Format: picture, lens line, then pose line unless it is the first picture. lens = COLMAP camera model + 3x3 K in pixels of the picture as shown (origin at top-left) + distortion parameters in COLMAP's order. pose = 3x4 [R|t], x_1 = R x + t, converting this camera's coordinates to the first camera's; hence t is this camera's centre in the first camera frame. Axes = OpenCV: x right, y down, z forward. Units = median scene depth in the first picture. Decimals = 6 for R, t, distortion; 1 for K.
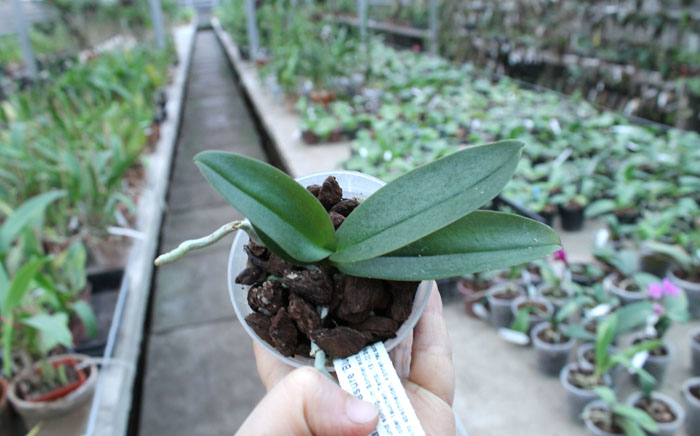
lens RADIAL K [[726.6, 0, 350.0], [0, 726.6, 218.0], [0, 0, 1]] dist [-0.192238, -0.000742]
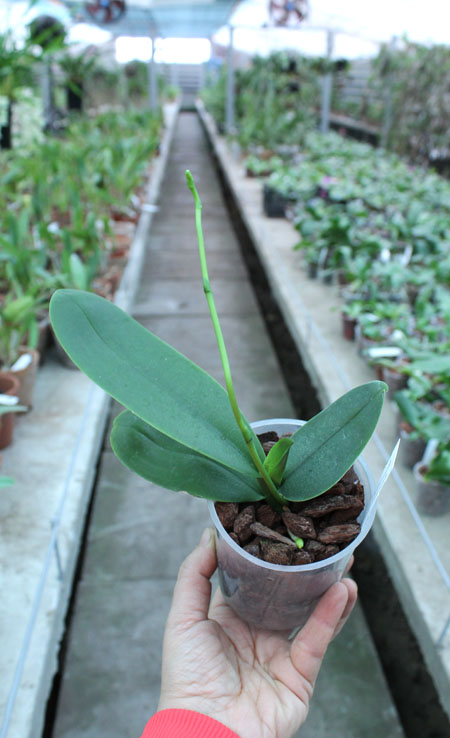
lens RADIAL K [[733.6, 0, 225.0], [0, 733.6, 369.0], [0, 0, 1]] dist [-0.112811, 0.018095]
pose [[0.983468, 0.149473, -0.102222, 0.043746], [-0.141869, 0.986805, 0.078032, 0.072053], [0.112537, -0.062239, 0.991696, -0.224840]]
